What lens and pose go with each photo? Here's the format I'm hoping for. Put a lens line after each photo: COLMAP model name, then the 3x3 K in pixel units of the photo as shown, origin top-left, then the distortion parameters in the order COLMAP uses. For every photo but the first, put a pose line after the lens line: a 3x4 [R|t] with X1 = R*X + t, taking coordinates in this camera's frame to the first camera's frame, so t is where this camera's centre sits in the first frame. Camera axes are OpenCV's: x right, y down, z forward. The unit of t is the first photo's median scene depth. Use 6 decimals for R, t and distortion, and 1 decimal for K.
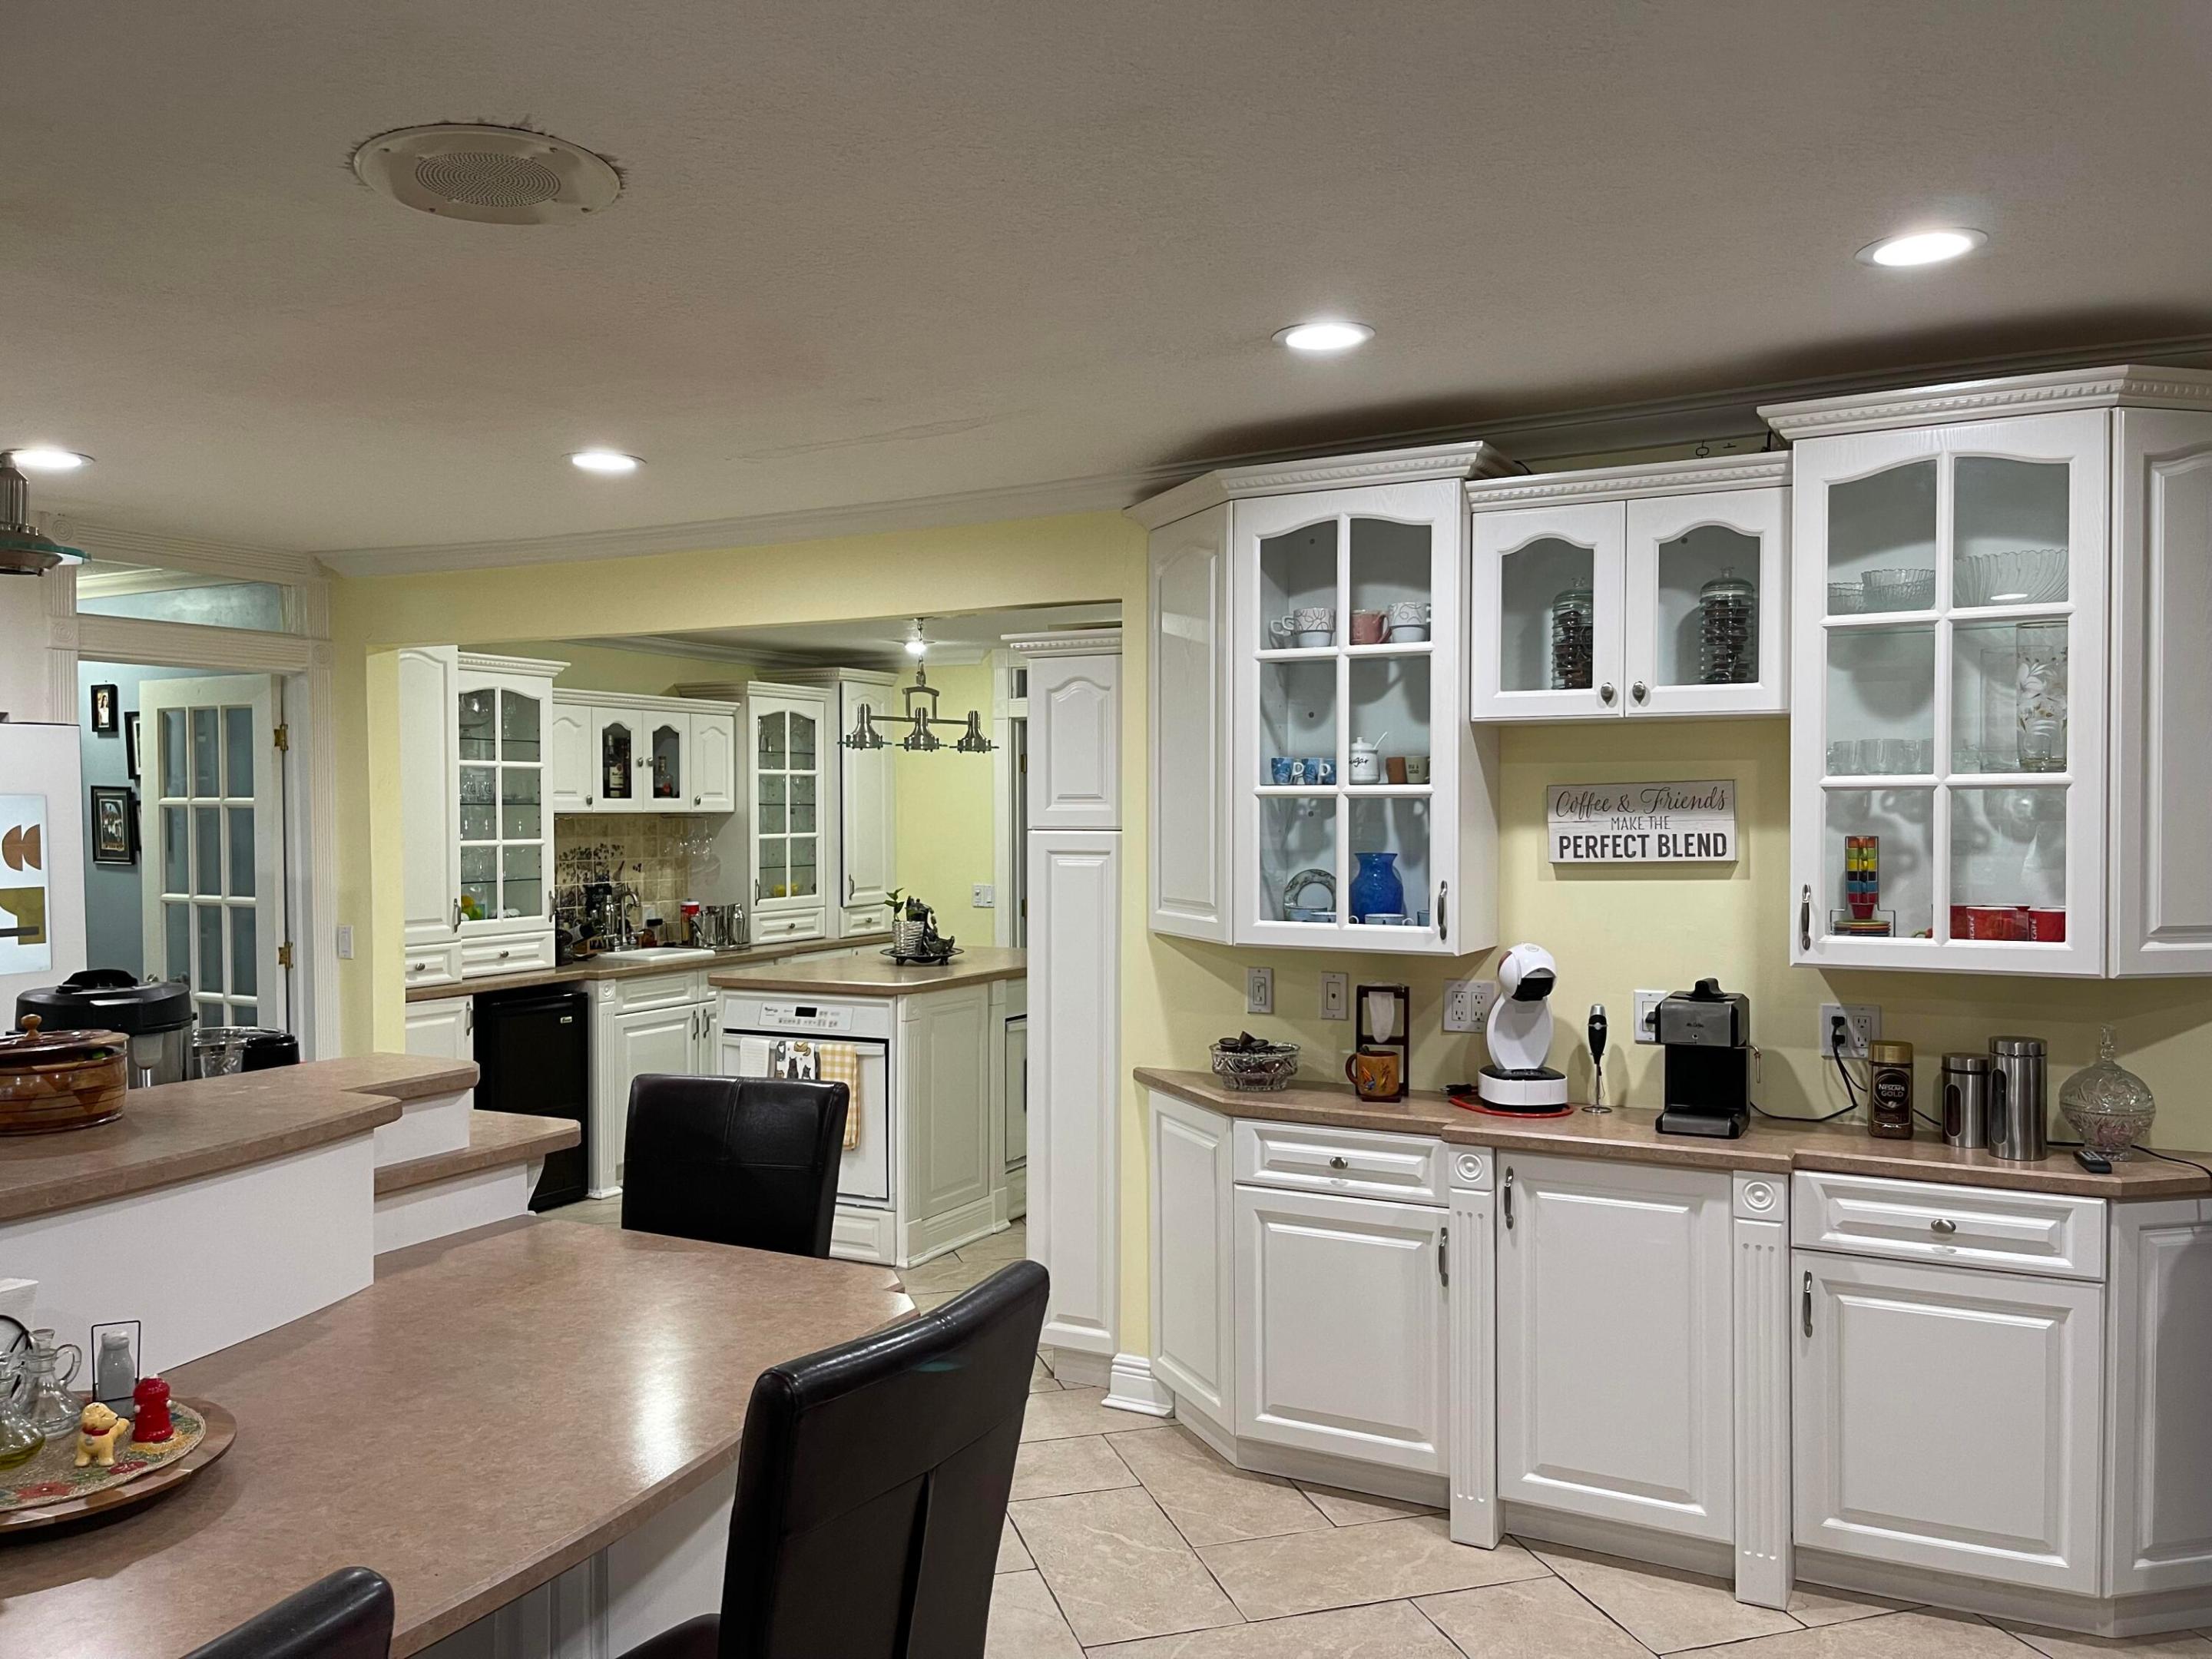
lens RADIAL K [[1657.3, 0, 1106.2], [0, 1657.3, 830.7], [0, 0, 1]] dist [0.002977, -0.000709]
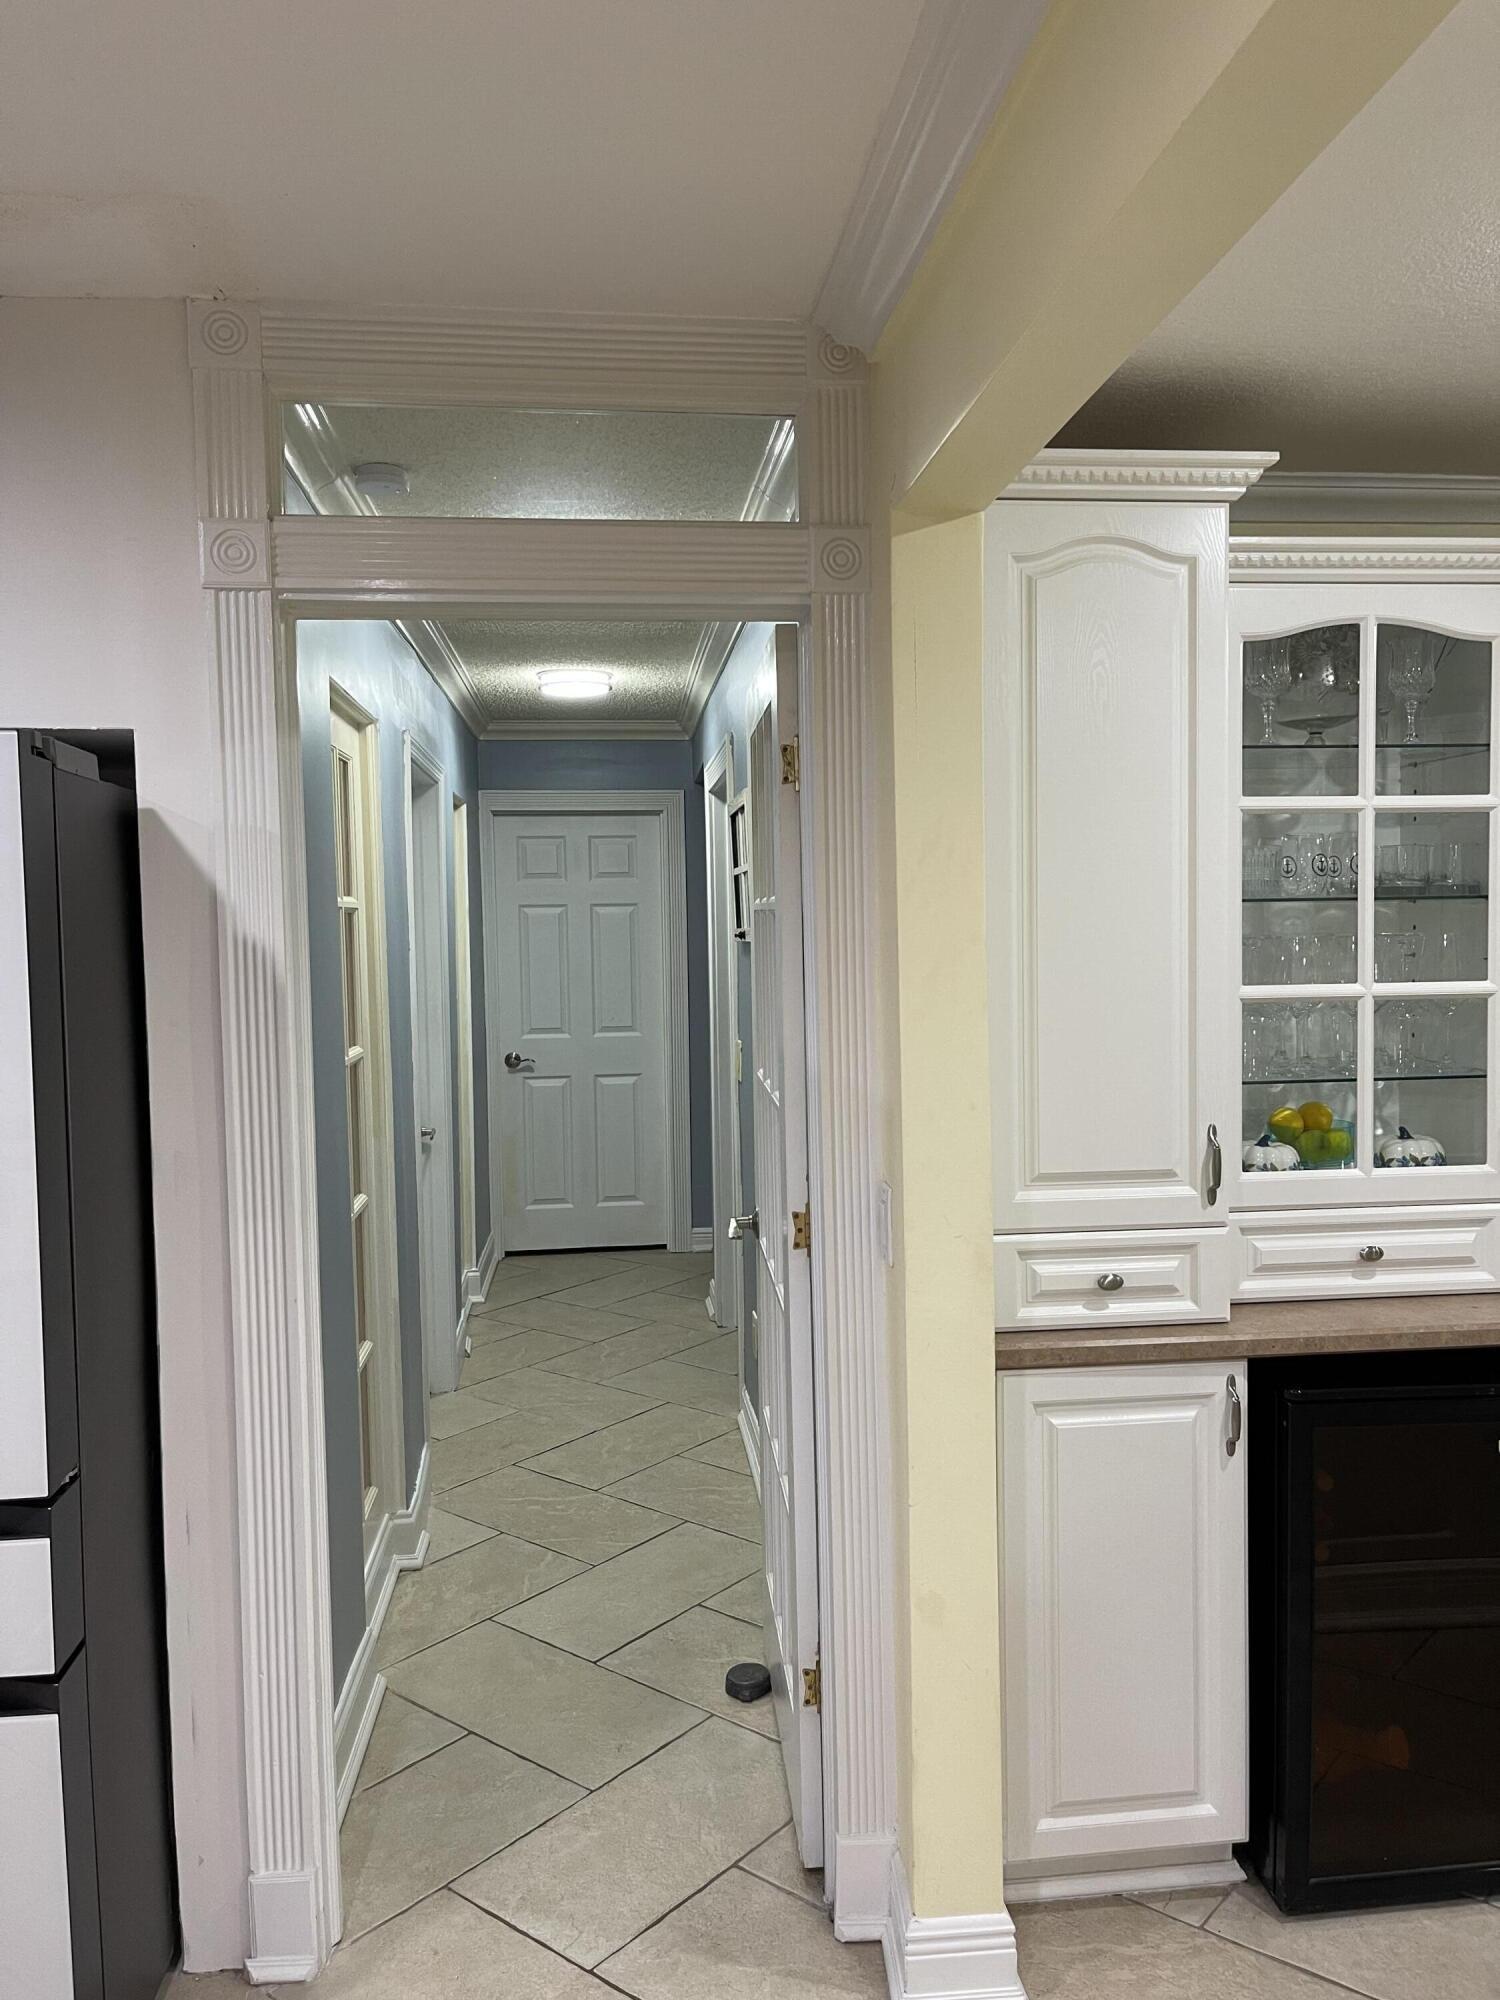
lens RADIAL K [[1498.5, 0, 751.3], [0, 1498.5, 997.5], [0, 0, 1]] dist [0.002977, -0.000709]
pose [[0.557468, 0.035621, -0.829434, -0.139617], [0.001111, 0.999046, 0.043652, -0.007863], [0.830197, -0.025257, 0.556897, 0.673702]]
